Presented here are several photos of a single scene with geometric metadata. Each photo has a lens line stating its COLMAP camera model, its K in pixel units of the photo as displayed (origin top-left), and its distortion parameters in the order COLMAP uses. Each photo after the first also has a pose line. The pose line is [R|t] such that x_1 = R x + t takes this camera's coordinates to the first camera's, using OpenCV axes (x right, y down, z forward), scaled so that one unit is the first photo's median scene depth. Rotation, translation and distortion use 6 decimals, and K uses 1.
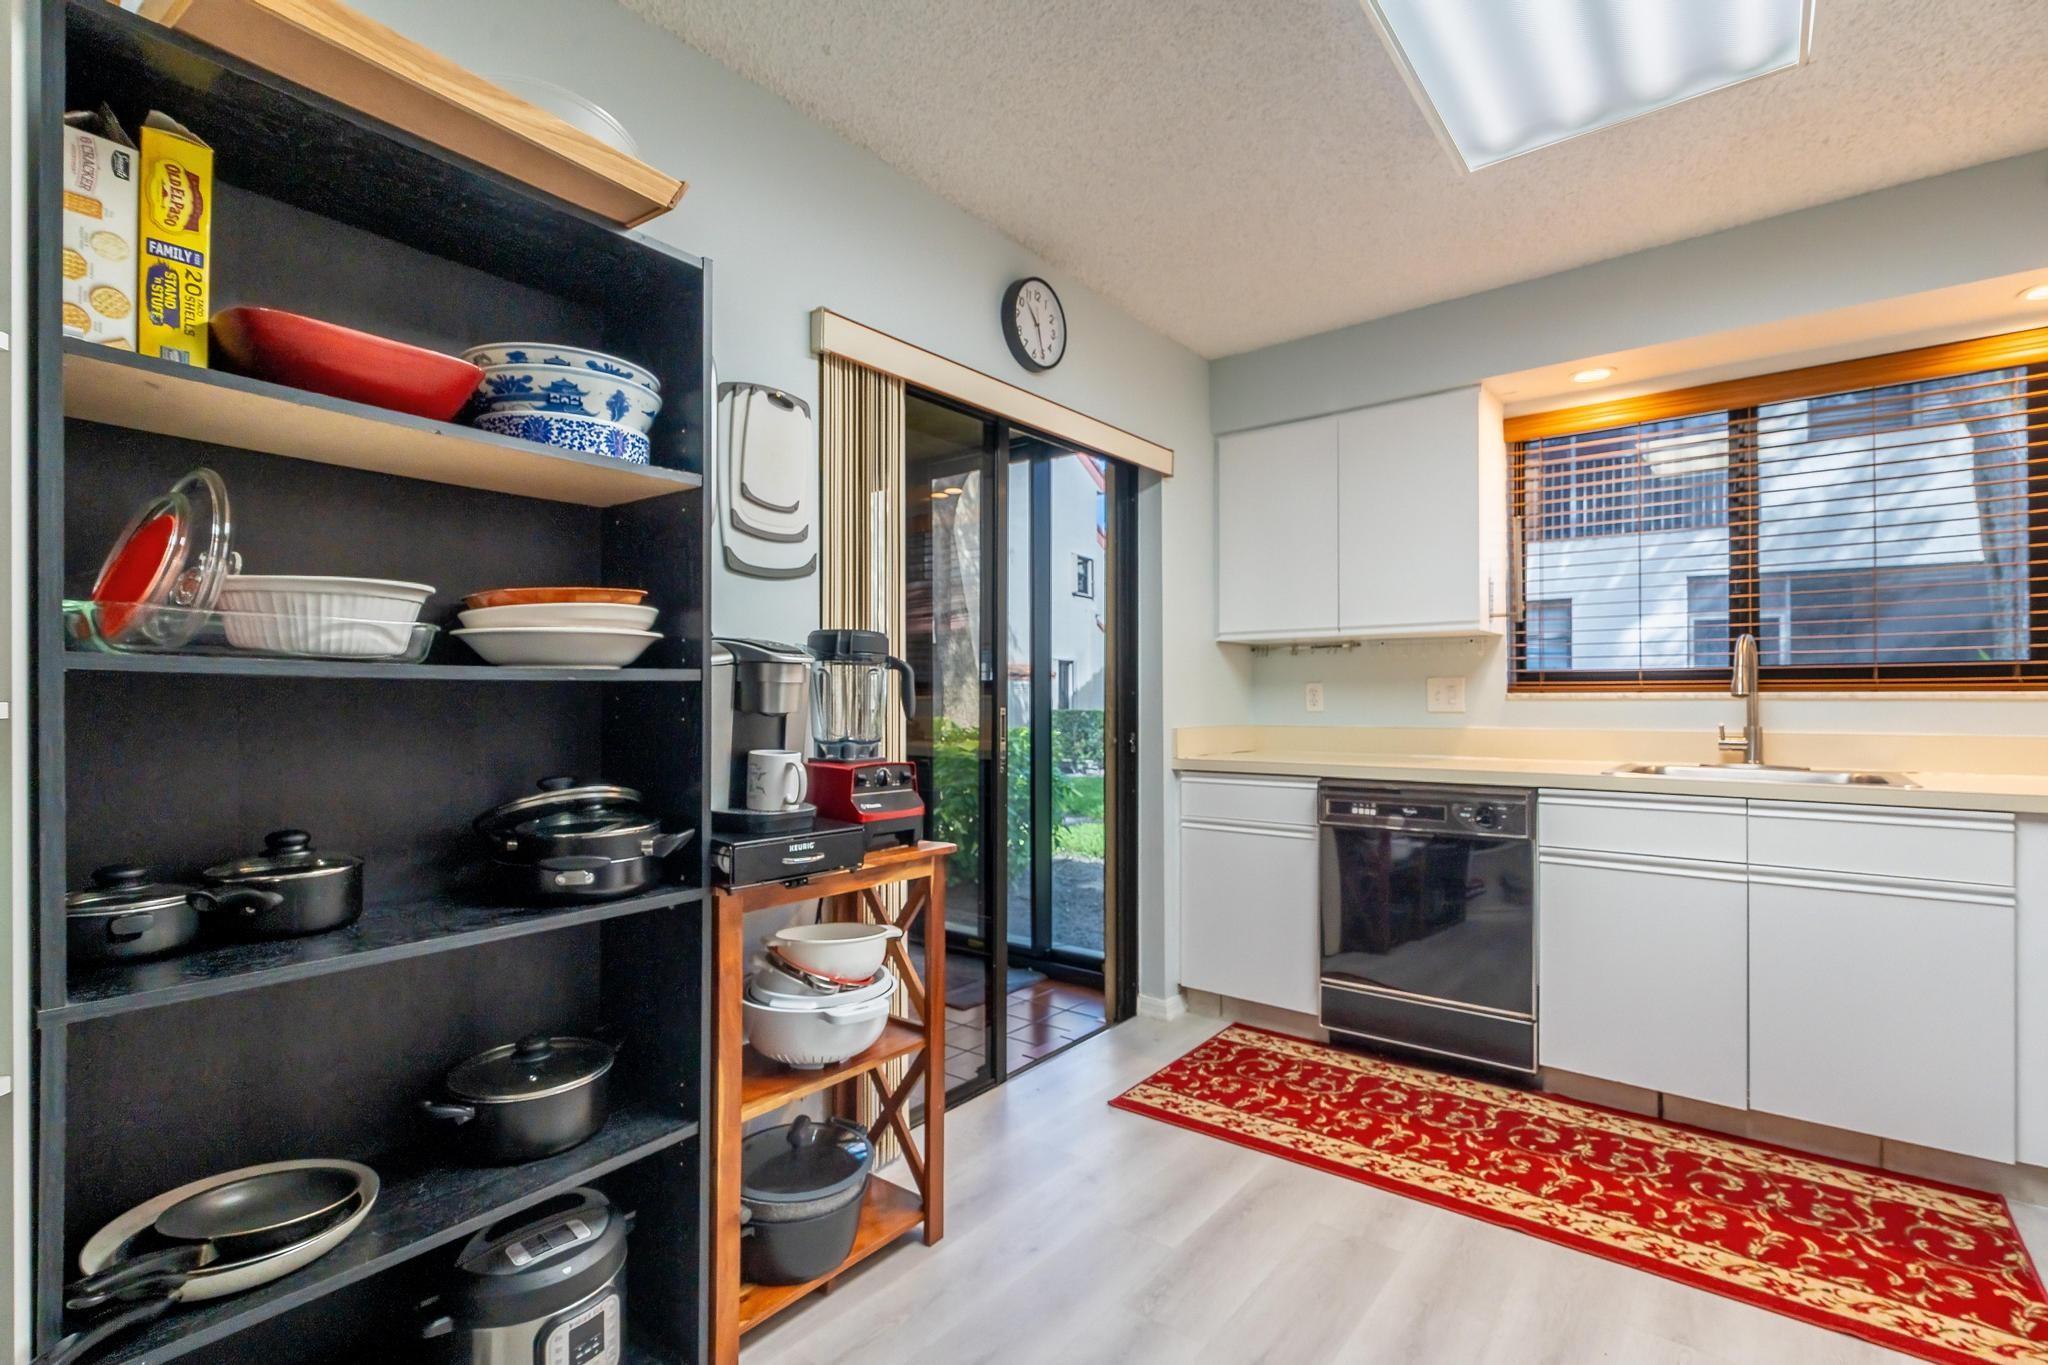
lens RADIAL K [[904.2, 0, 1024.0], [0, 904.2, 682.5], [0, 0, 1]] dist [-0.002479, 0.000724]
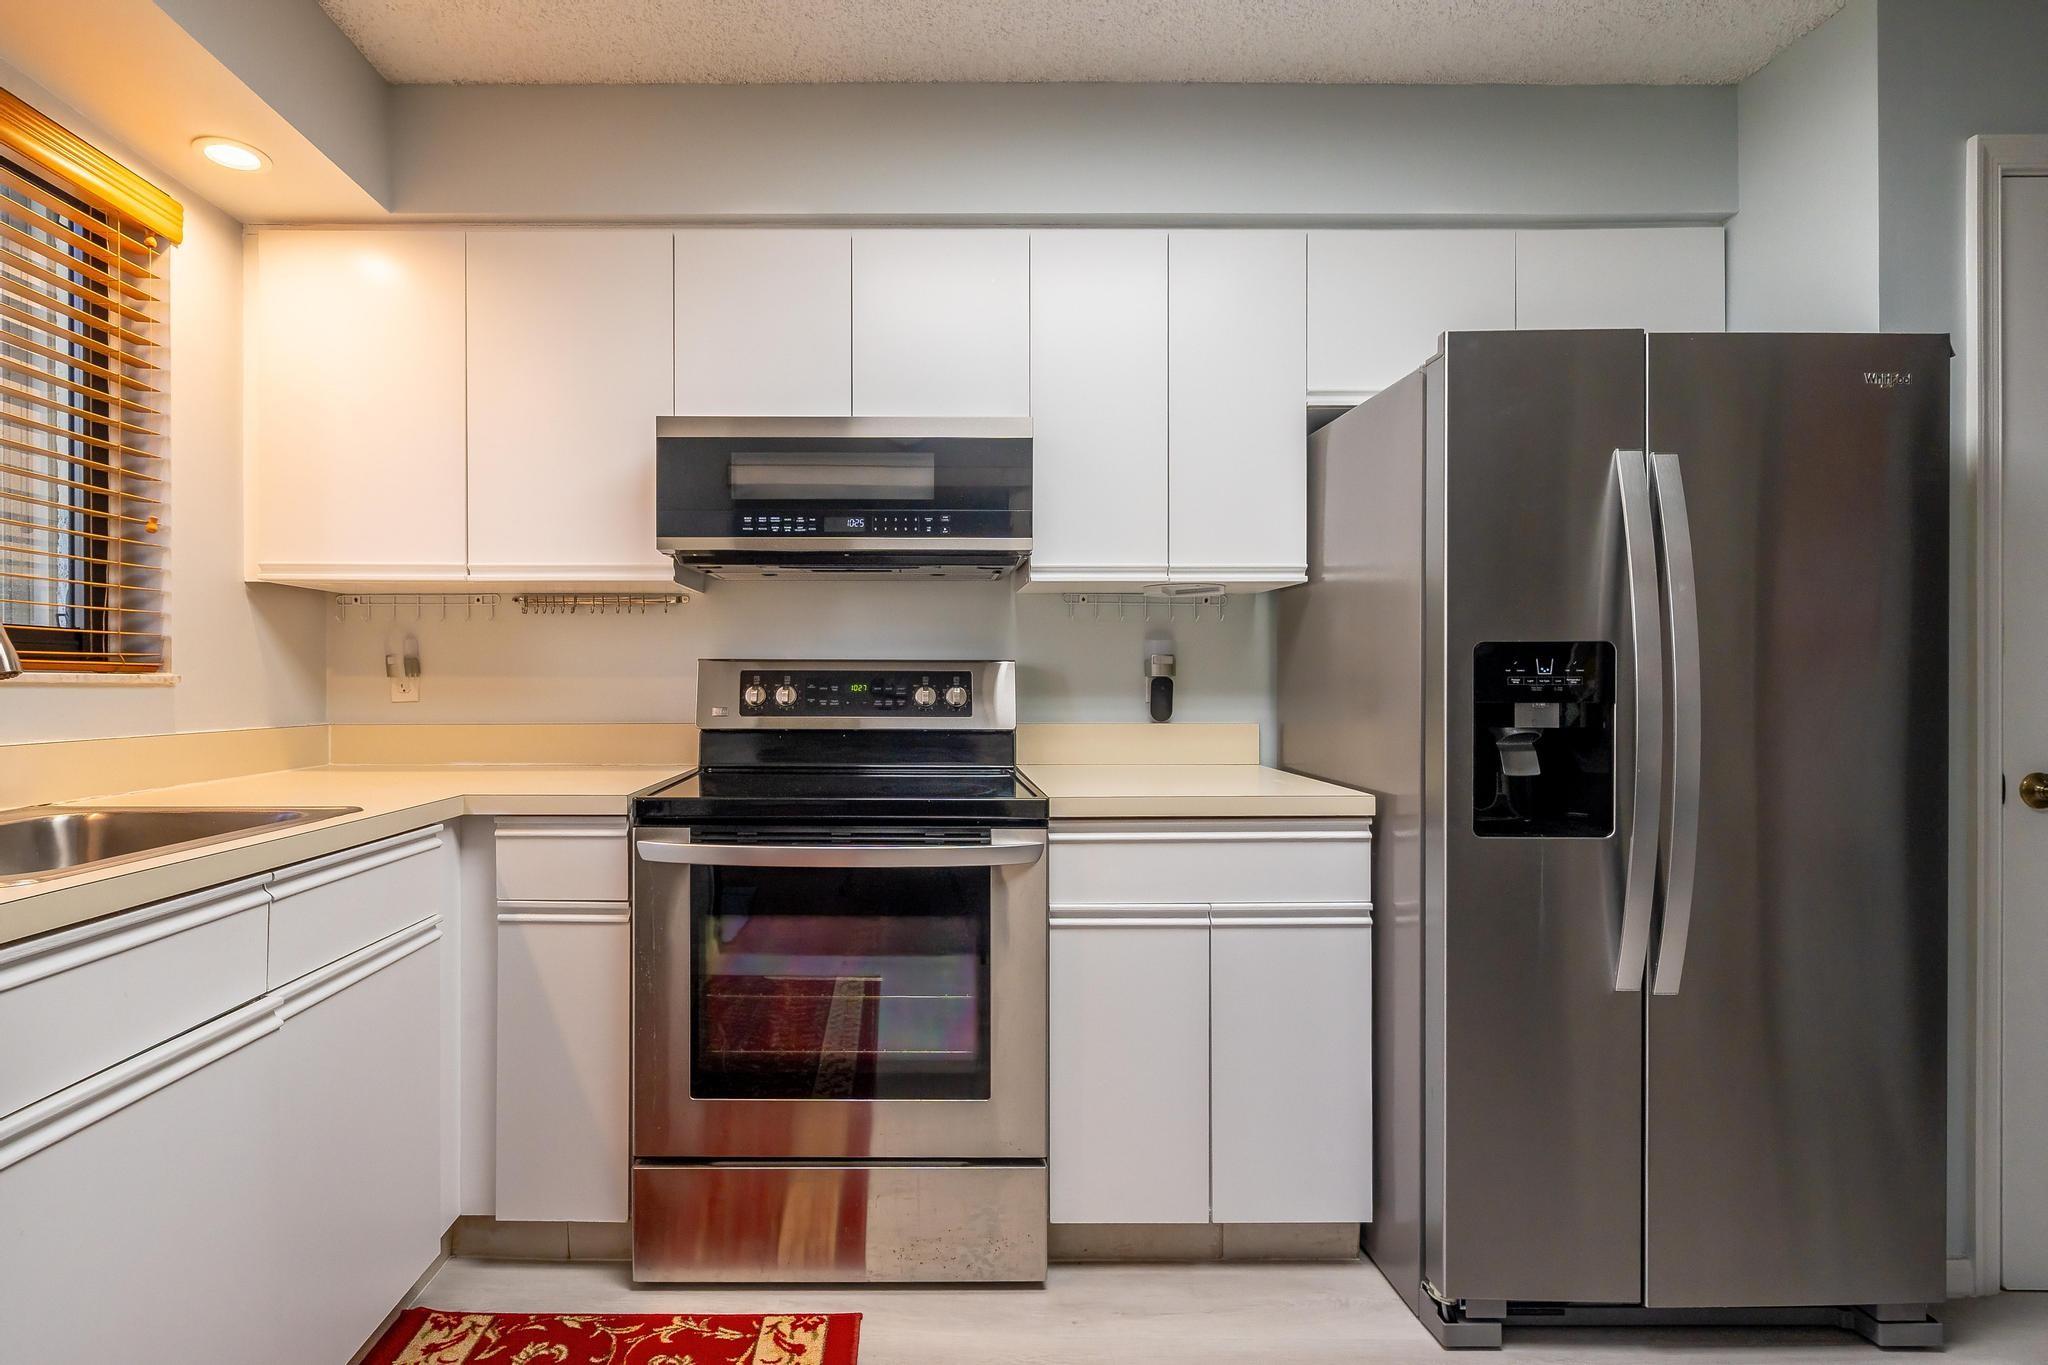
lens RADIAL K [[952.9, 0, 1034.6], [0, 952.9, 693.6], [0, 0, 1]] dist [-0.002251, 0.000635]
pose [[-0.623747, -0.004796, 0.781611, 0.079943], [-0.014146, 0.999887, -0.005154, 0.021155], [-0.781498, -0.014271, -0.623744, 0.978574]]
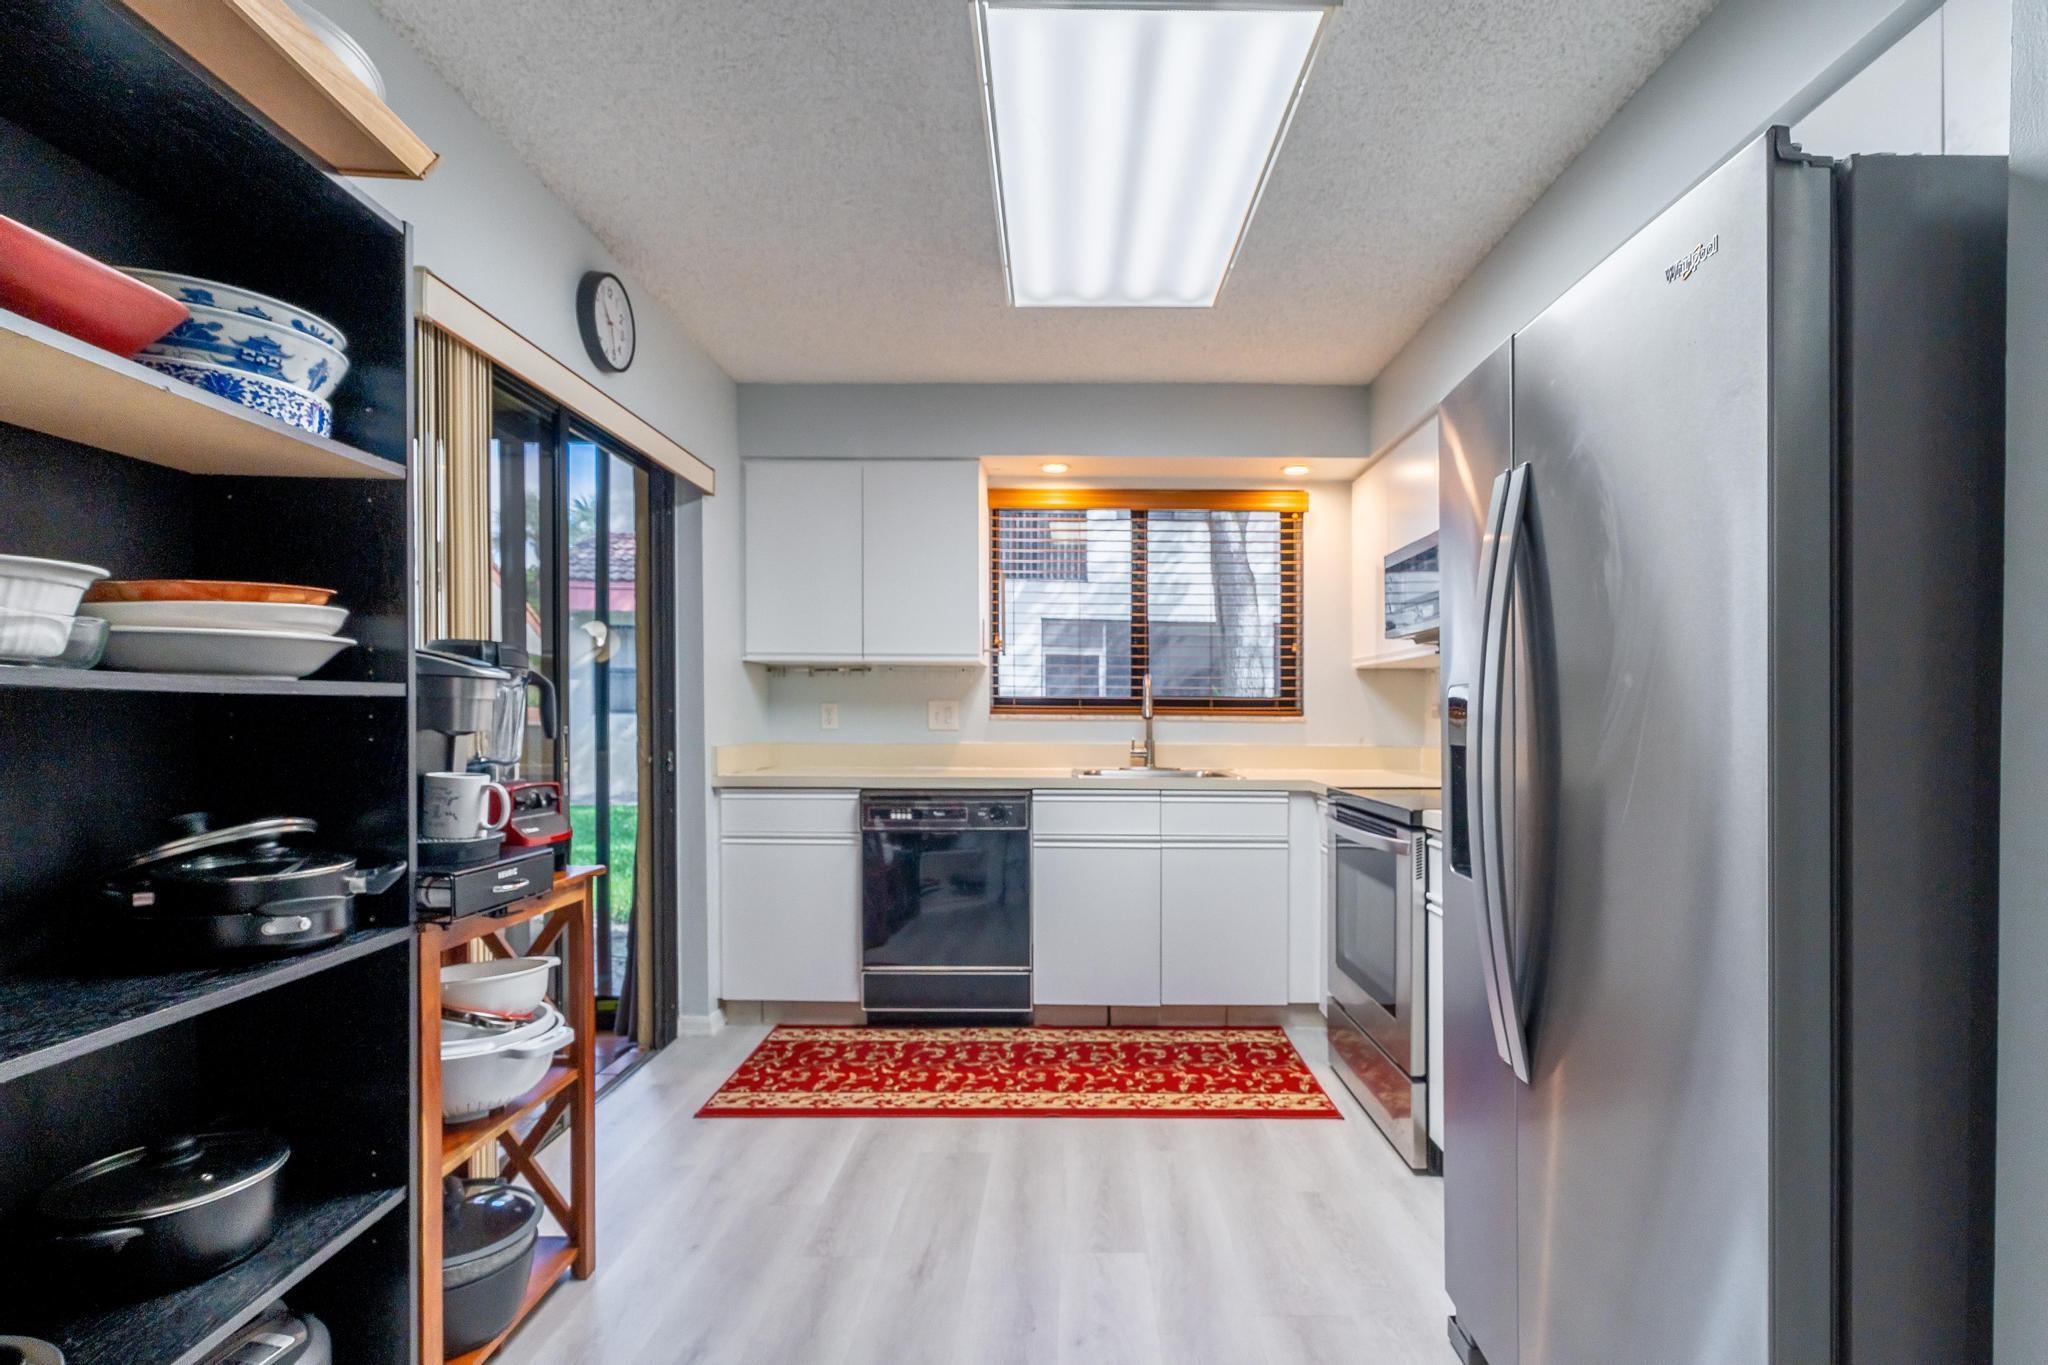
lens RADIAL K [[952.9, 0, 1034.6], [0, 952.9, 693.6], [0, 0, 1]] dist [-0.002251, 0.000635]
pose [[0.794253, 0.022891, 0.607156, -0.295149], [-0.020093, 0.999733, -0.011407, -0.004275], [-0.607255, -0.003140, 0.794501, -0.087969]]
